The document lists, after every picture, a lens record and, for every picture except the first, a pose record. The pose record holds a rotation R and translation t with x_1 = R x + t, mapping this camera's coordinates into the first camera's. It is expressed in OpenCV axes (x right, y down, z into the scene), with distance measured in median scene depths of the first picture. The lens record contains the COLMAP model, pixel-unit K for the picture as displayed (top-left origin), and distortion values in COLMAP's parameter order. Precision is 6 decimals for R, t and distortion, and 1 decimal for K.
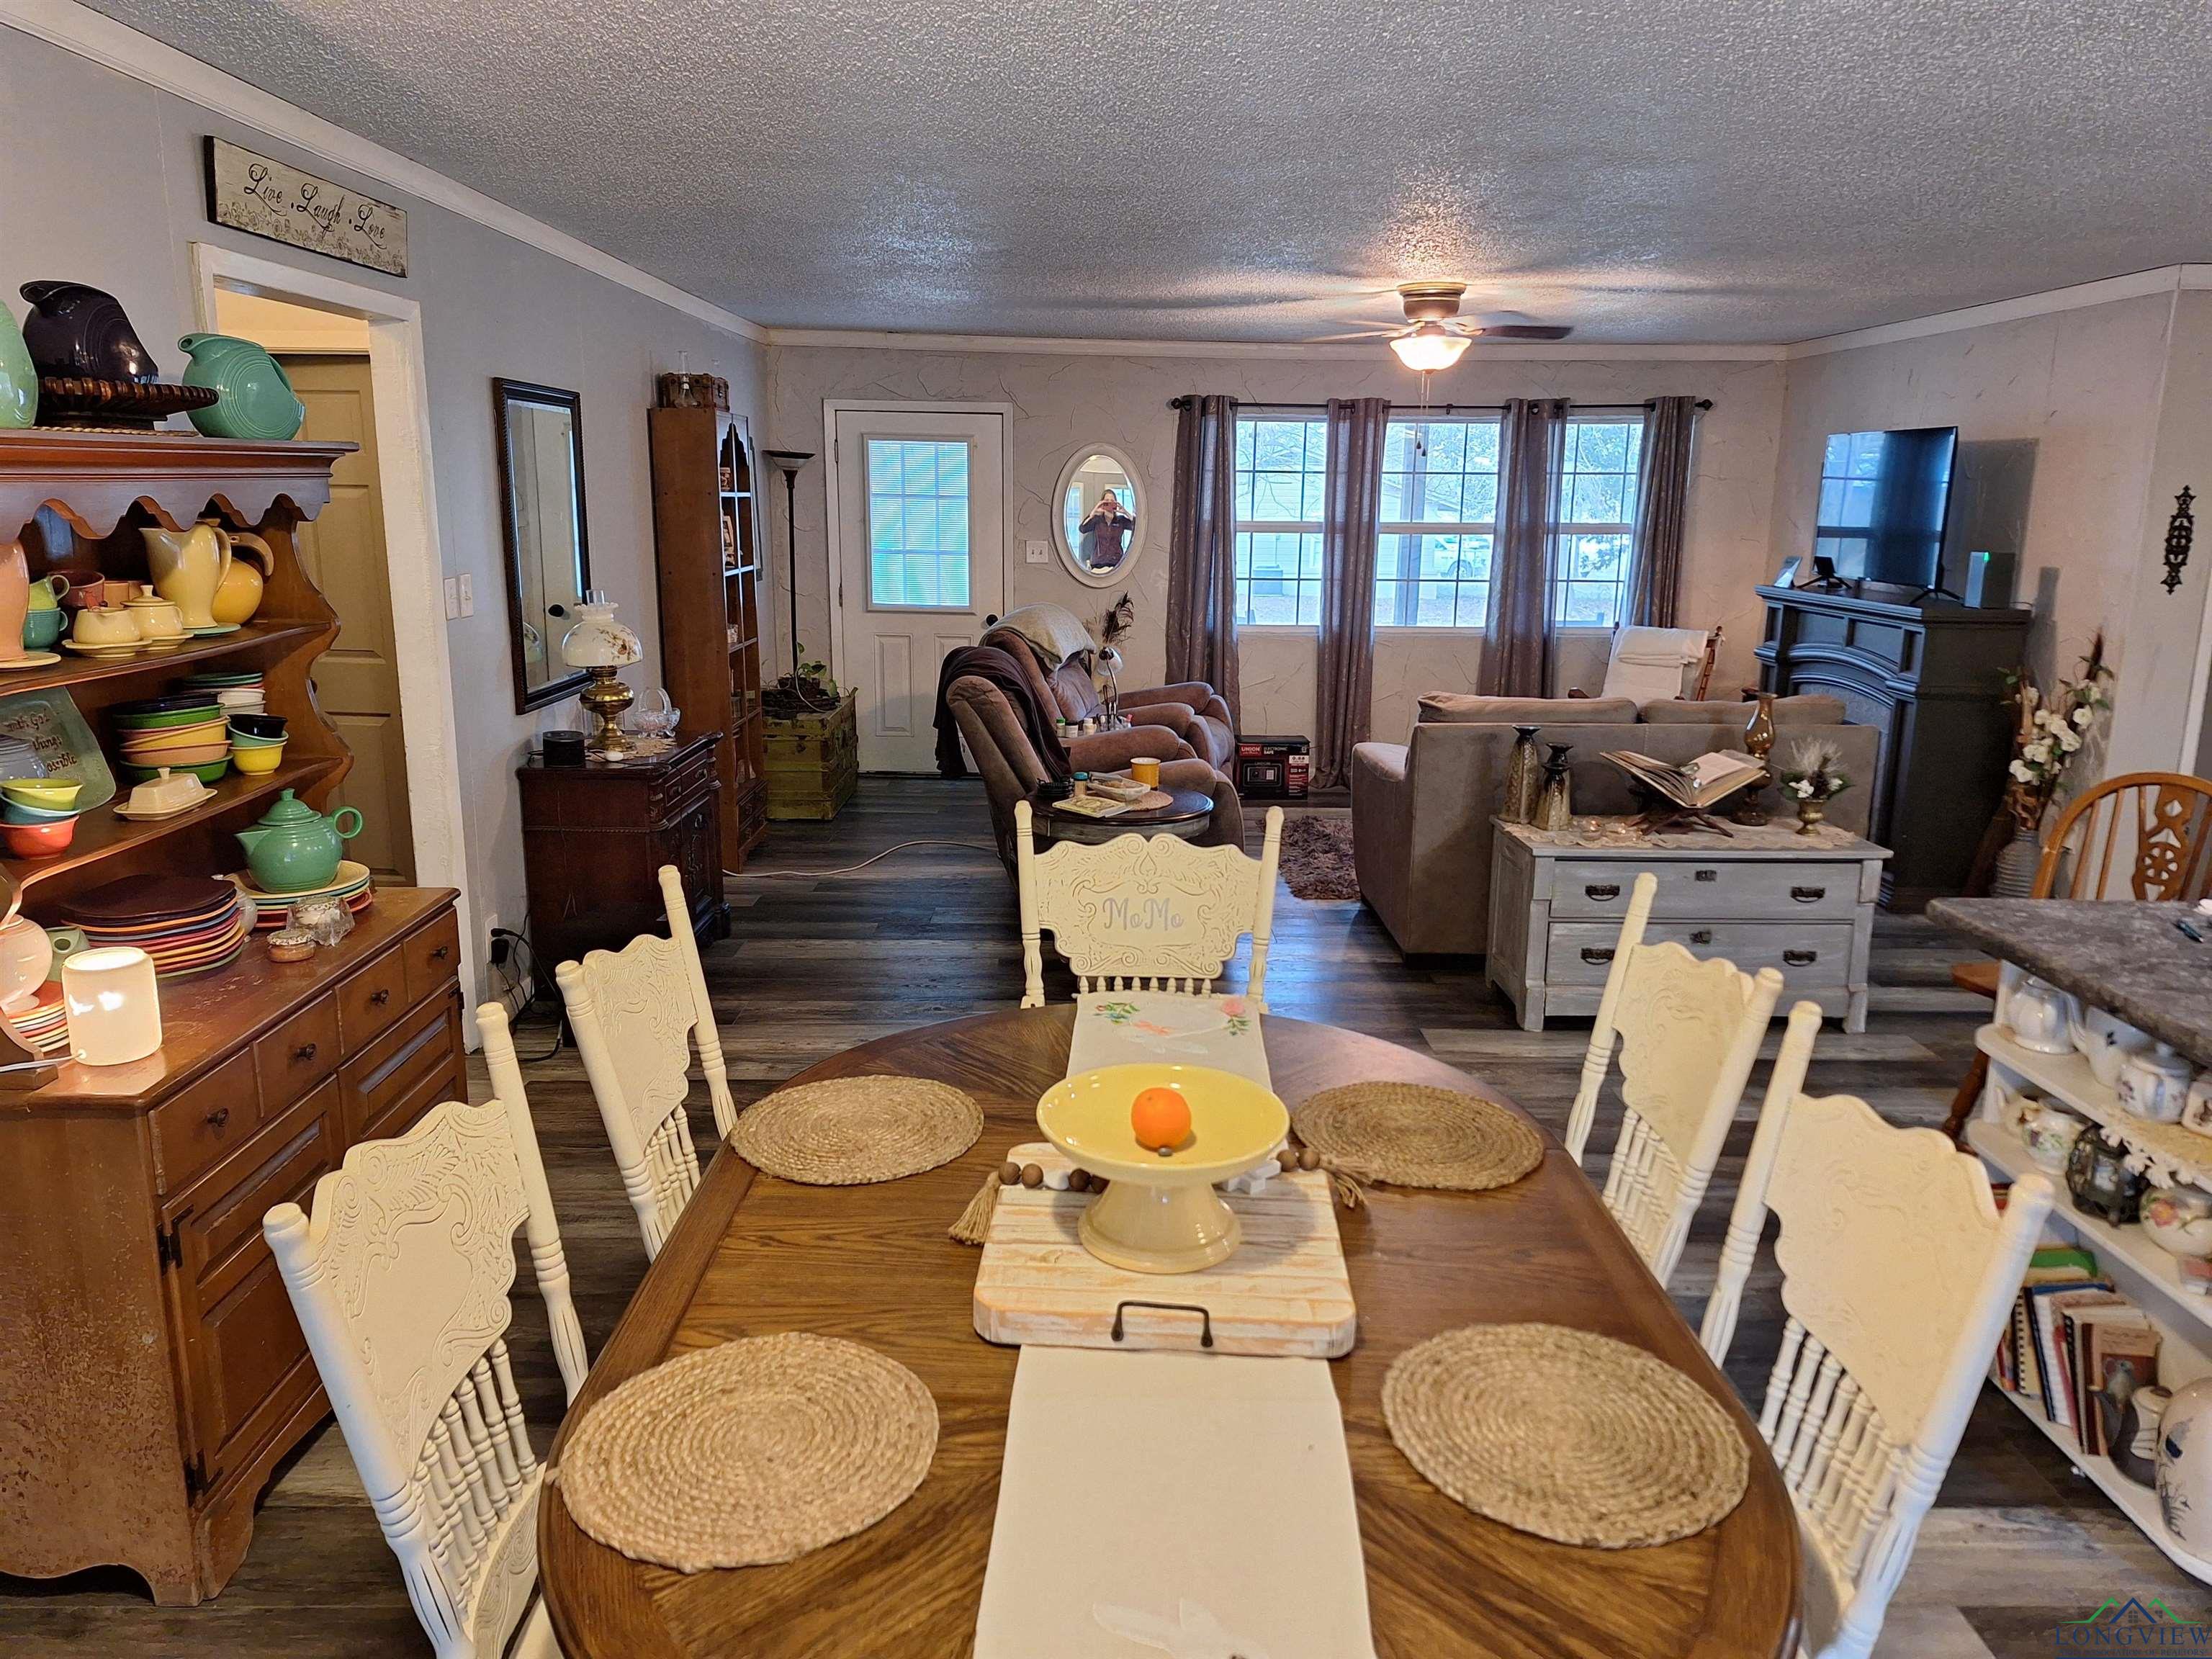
lens RADIAL K [[1515.5, 0, 1120.0], [0, 1515.5, 824.0], [0, 0, 1]] dist [0.090210, -0.113623]
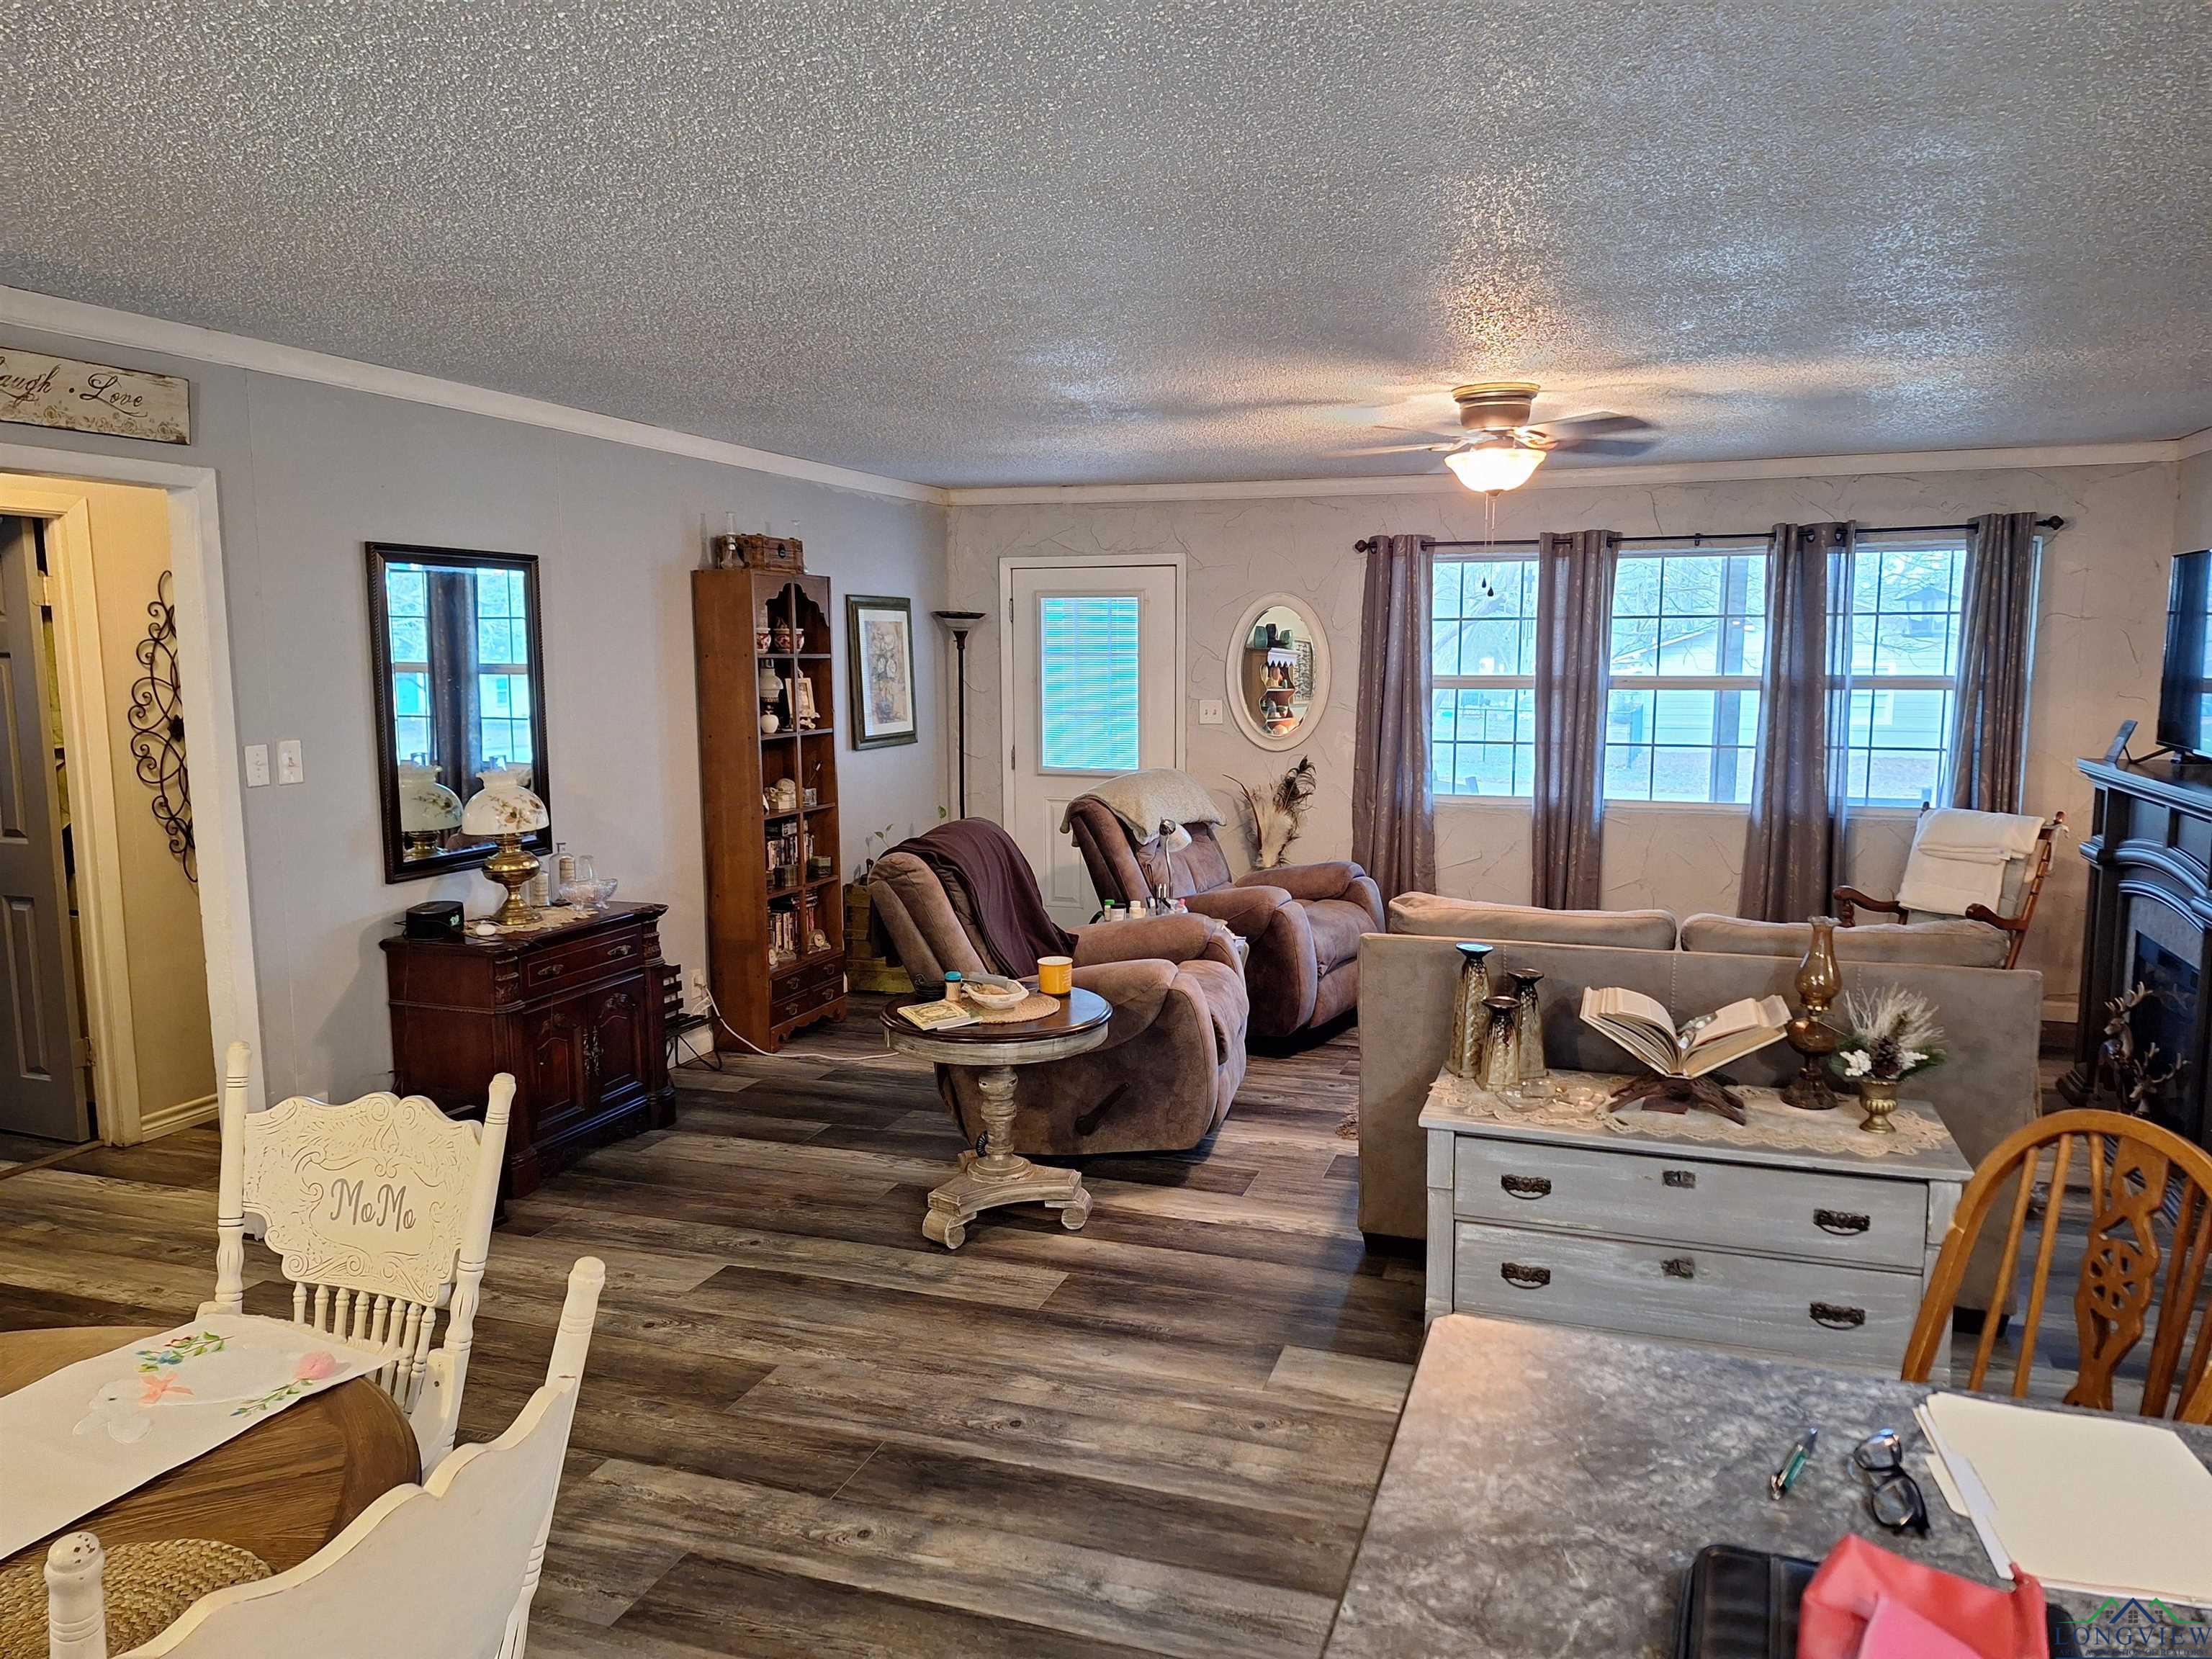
lens RADIAL K [[1519.0, 0, 1136.4], [0, 1519.0, 841.9], [0, 0, 1]] dist [0.128320, -0.188973]
pose [[0.941039, 0.028546, -0.337092, 0.274926], [-0.058292, 0.995212, -0.078453, -0.035338], [0.333238, 0.093477, 0.938197, 0.176760]]
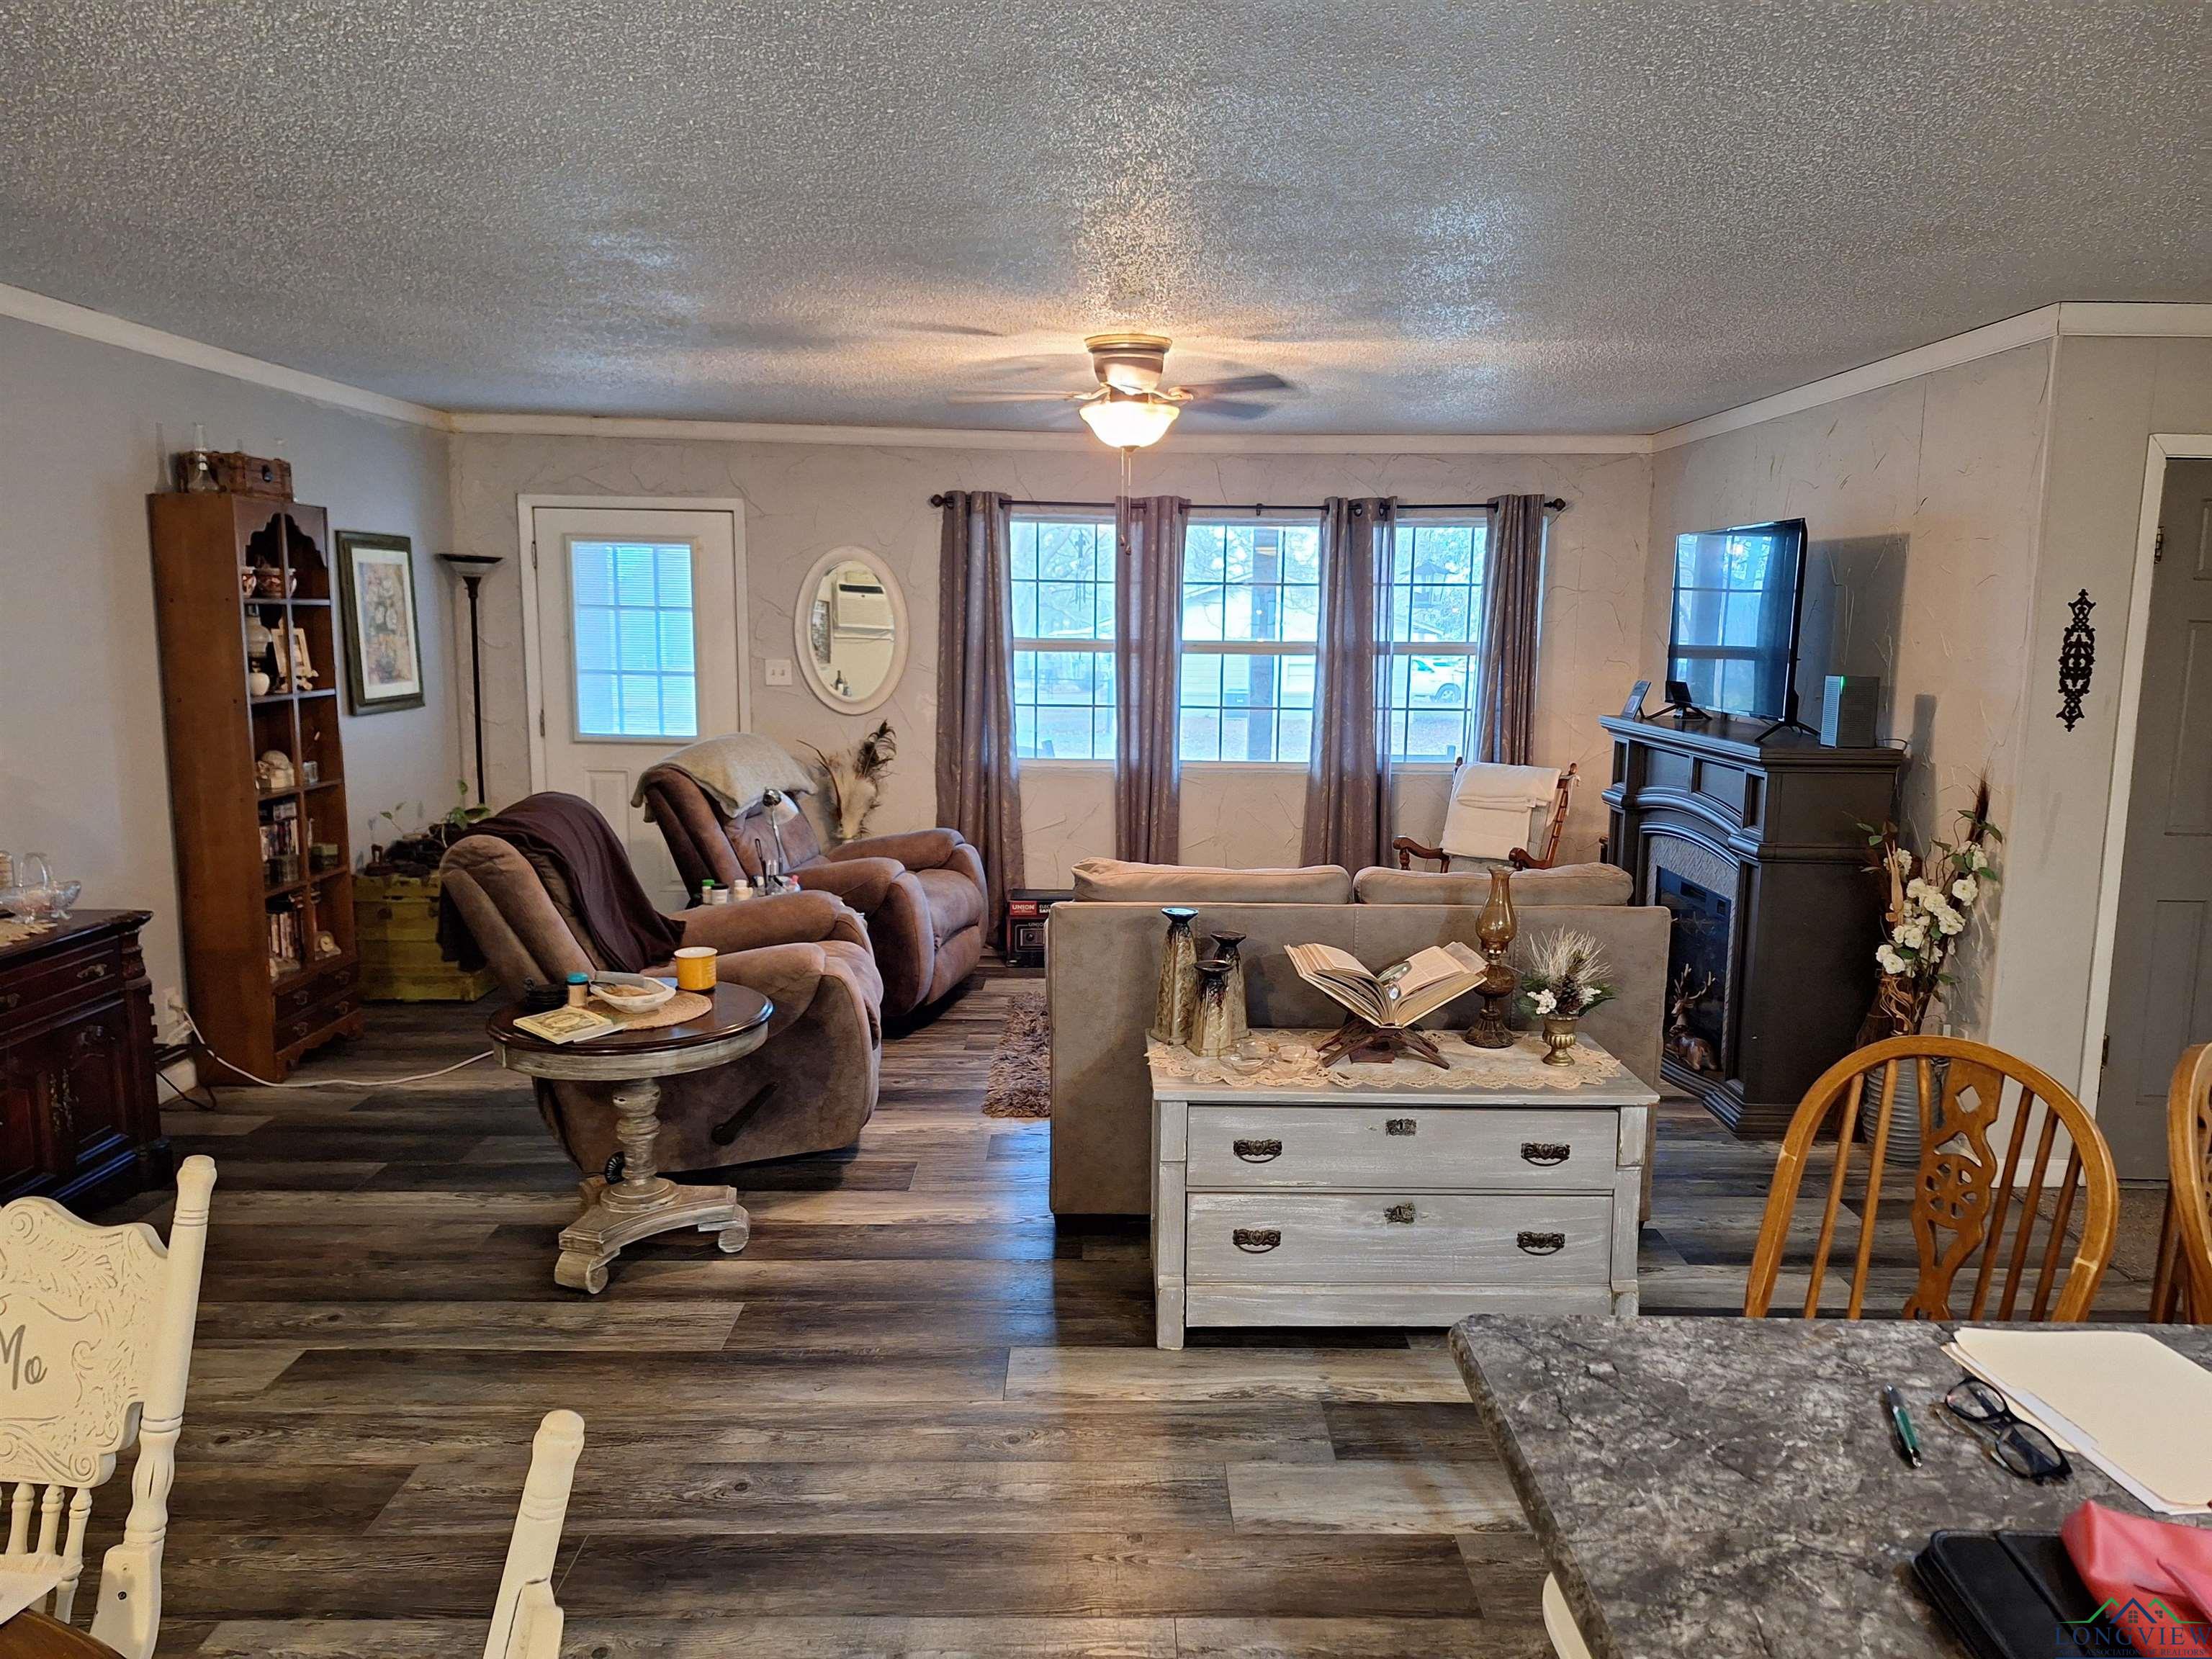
lens RADIAL K [[1519.0, 0, 1136.4], [0, 1519.0, 841.9], [0, 0, 1]] dist [0.128320, -0.188973]
pose [[1.000000, -0.000194, 0.000332, 0.186307], [0.000216, 0.997777, -0.066634, -0.036749], [-0.000319, 0.066634, 0.997777, 0.202697]]
